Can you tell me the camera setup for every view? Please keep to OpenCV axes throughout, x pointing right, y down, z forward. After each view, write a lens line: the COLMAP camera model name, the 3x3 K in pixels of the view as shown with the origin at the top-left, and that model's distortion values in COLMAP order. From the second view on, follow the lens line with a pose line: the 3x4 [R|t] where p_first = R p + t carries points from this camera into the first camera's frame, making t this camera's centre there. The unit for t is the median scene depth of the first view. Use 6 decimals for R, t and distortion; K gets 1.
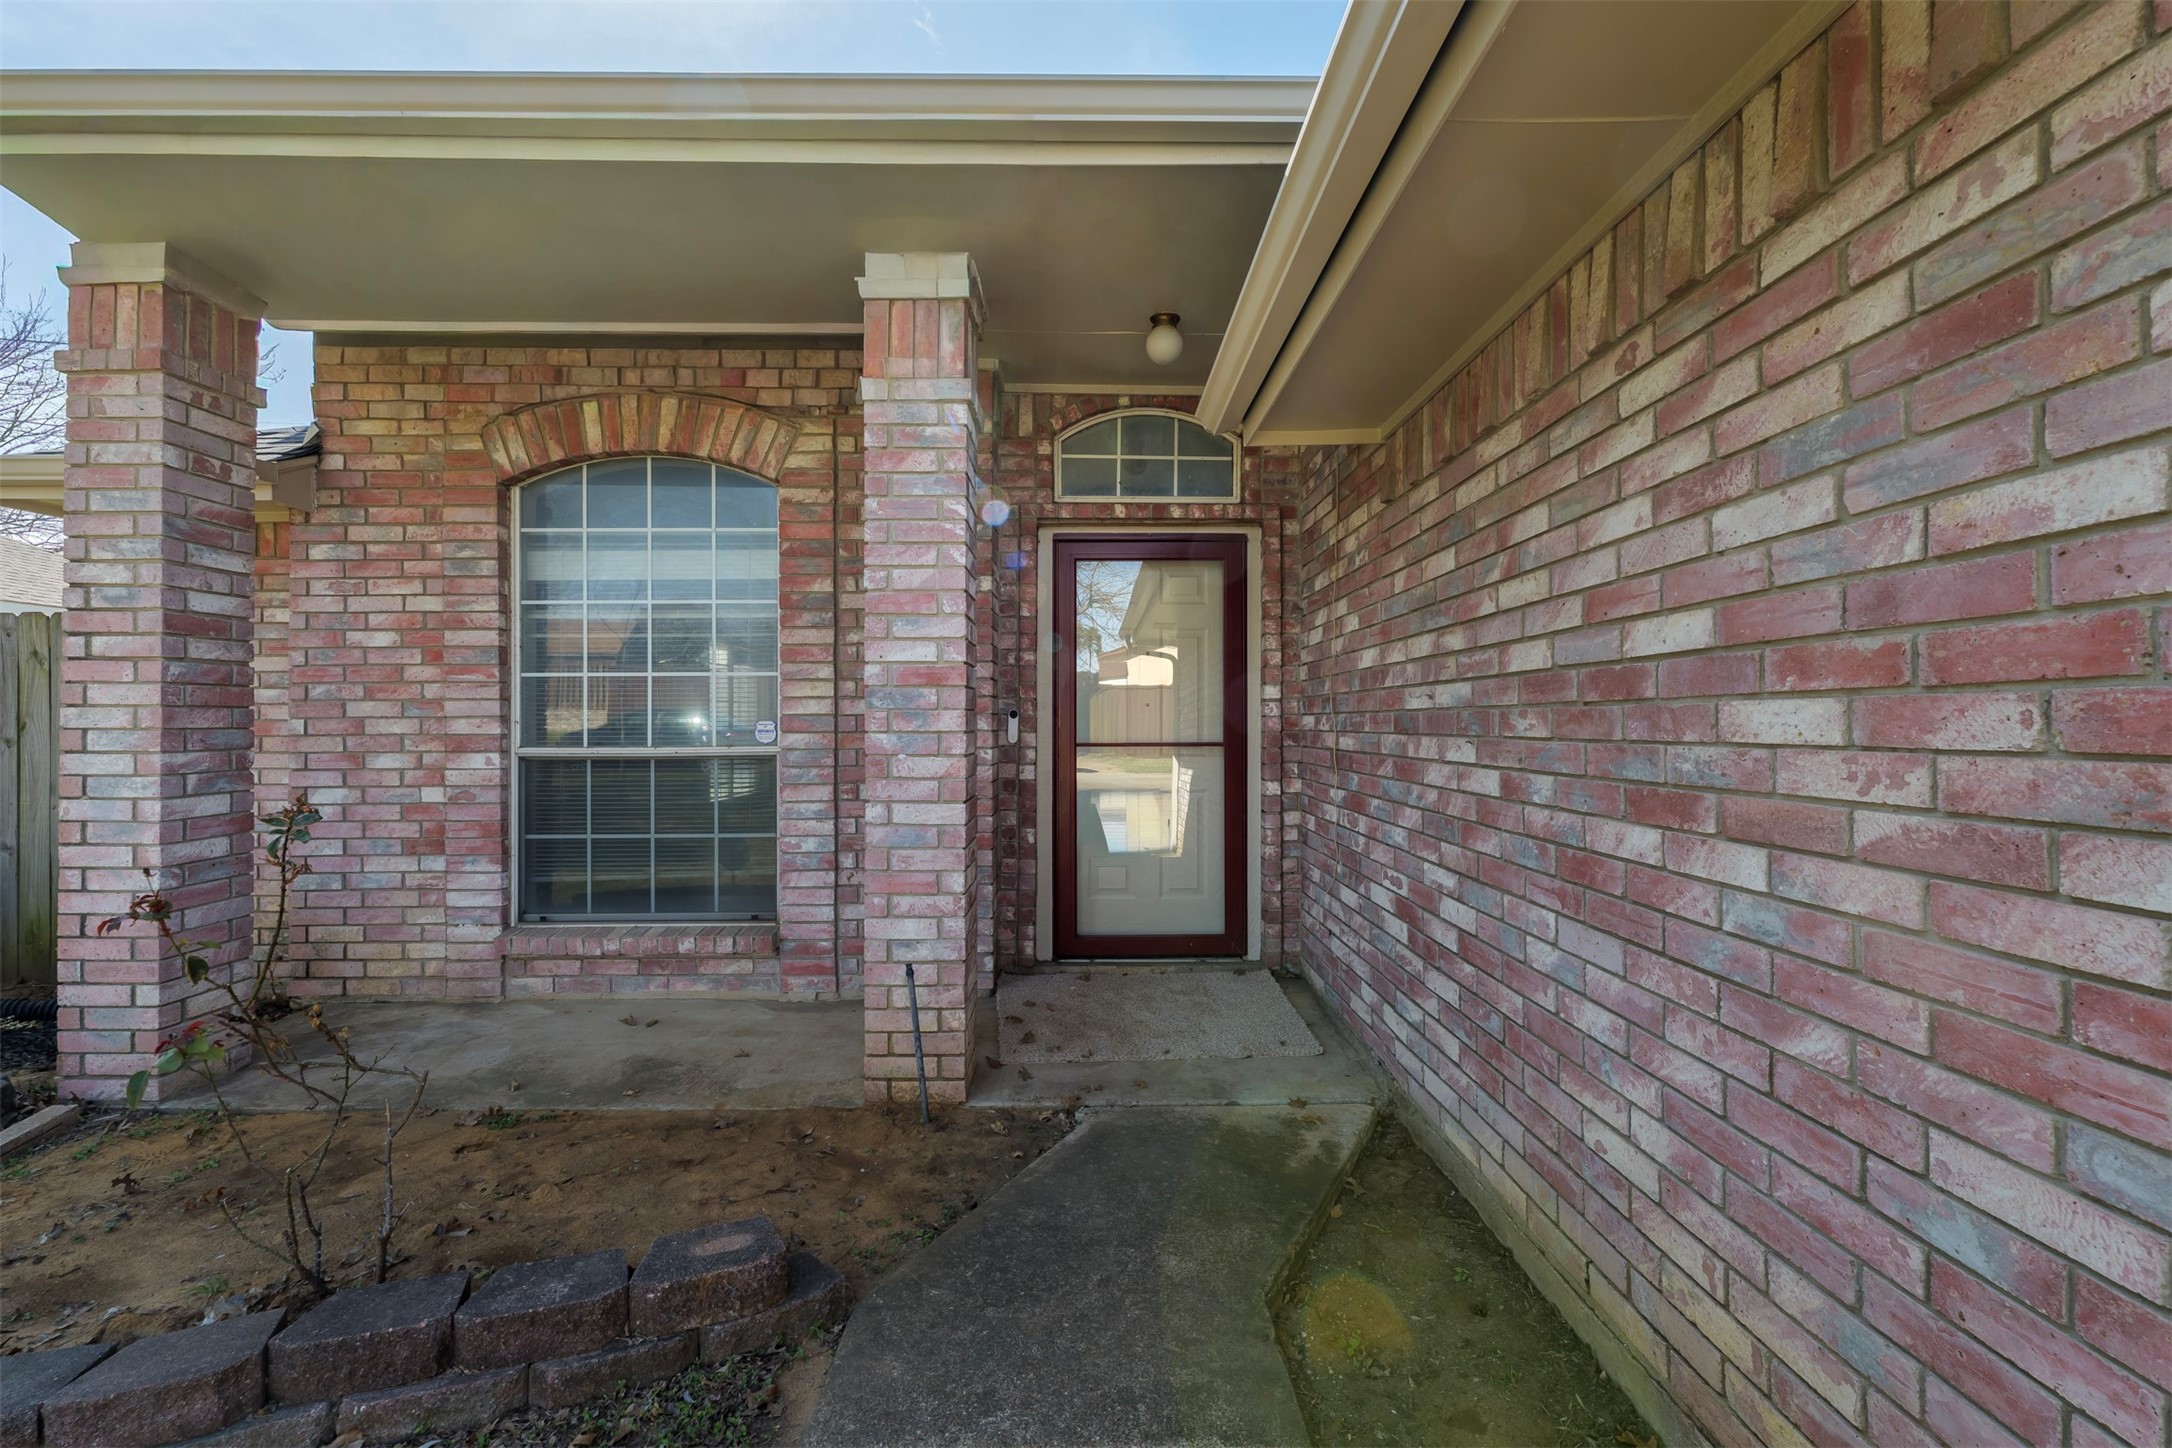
lens RADIAL K [[897.2, 0, 1081.4], [0, 897.2, 719.3], [0, 0, 1]] dist [0.003294, 0.000121]
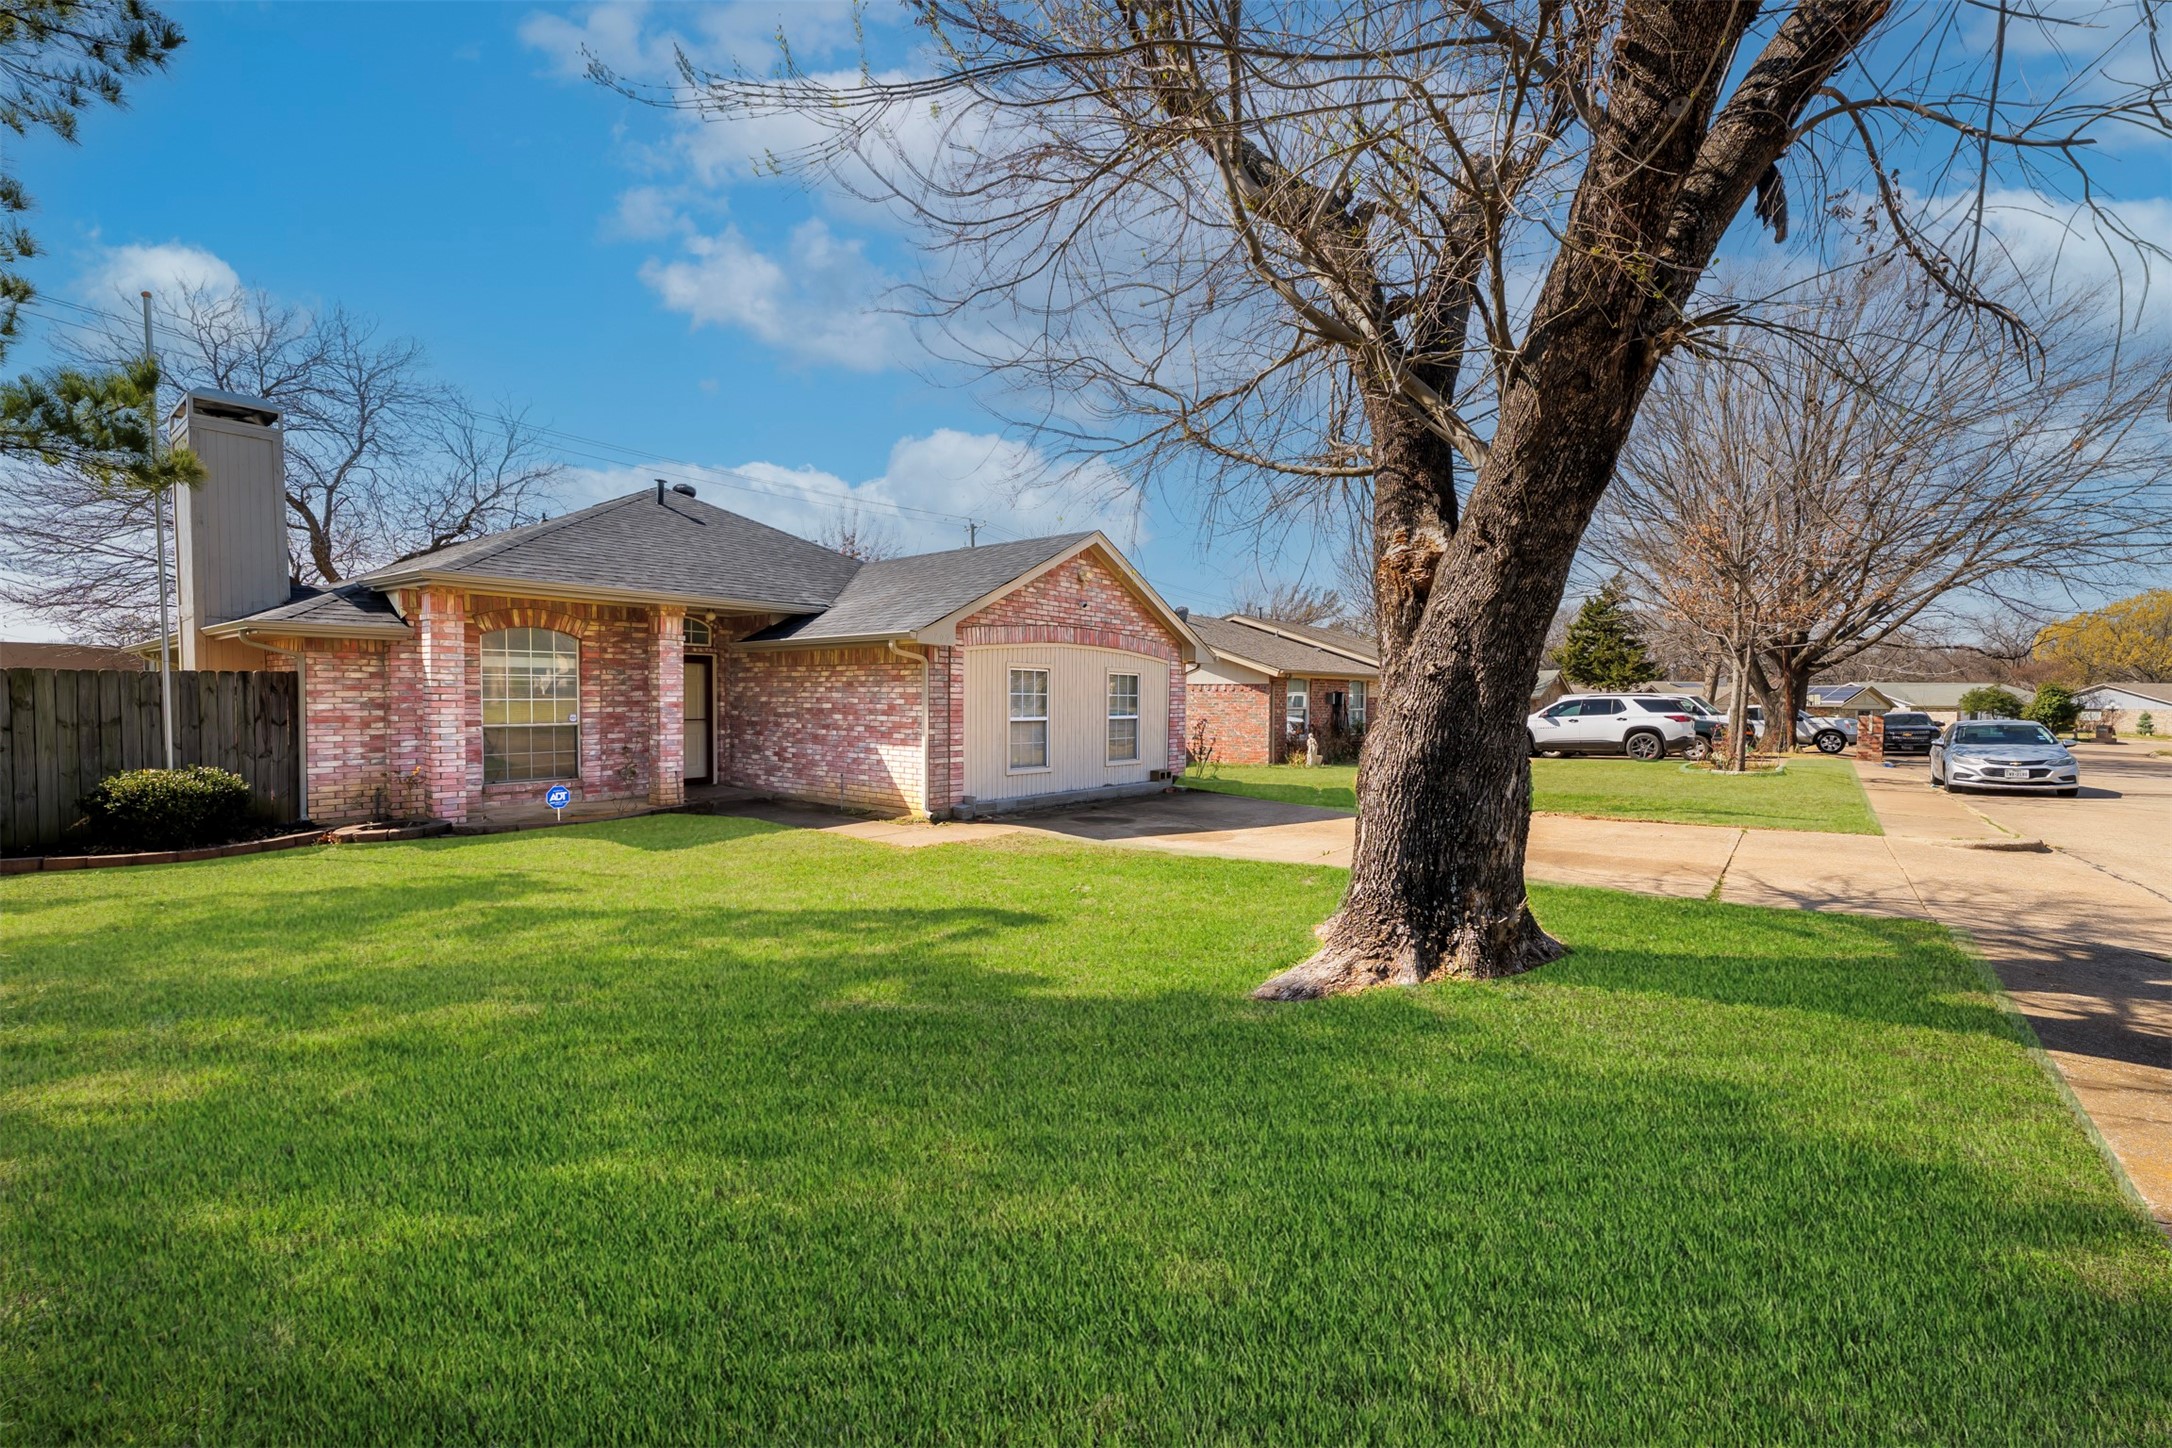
lens RADIAL K [[897.2, 0, 1081.4], [0, 897.2, 719.3], [0, 0, 1]] dist [0.003294, 0.000121]
pose [[0.634727, -0.016499, 0.772560, -1.678392], [-0.011778, 0.999449, 0.031022, -0.100906], [-0.772647, -0.028790, 0.634183, -2.393651]]
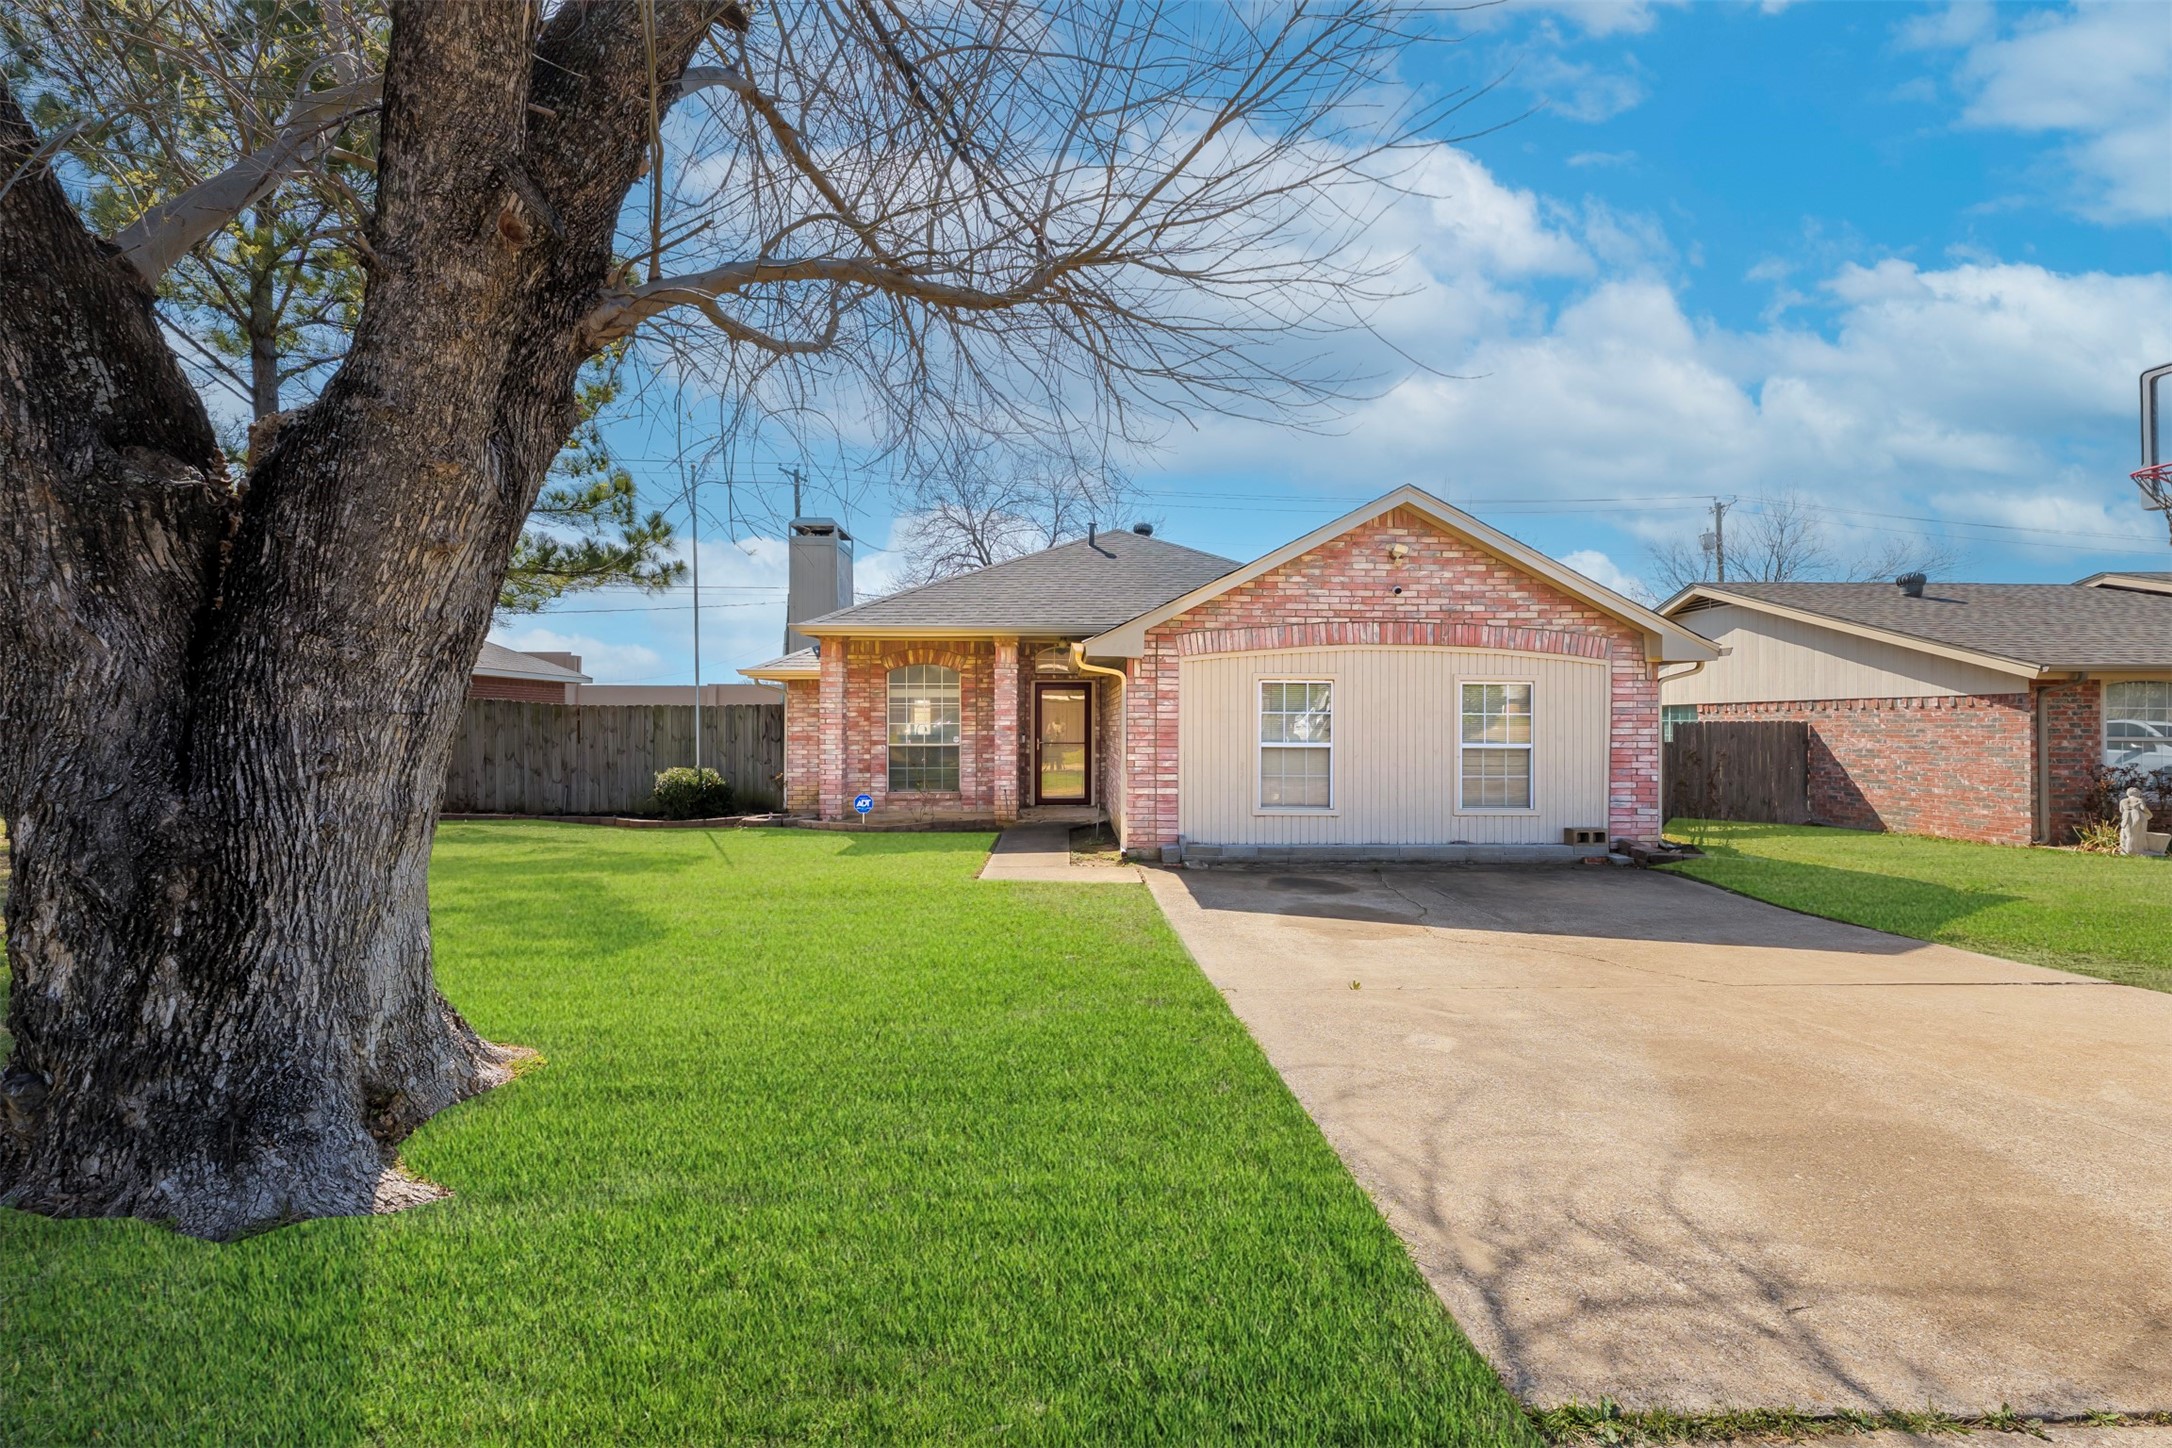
lens RADIAL K [[885.5, 0, 1080.6], [0, 885.5, 714.5], [0, 0, 1]] dist [0.005777, 0.000016]
pose [[0.999800, 0.001376, 0.019963, 0.083000], [-0.001259, 0.999982, -0.005857, -0.068883], [-0.019971, 0.005831, 0.999784, -2.669867]]
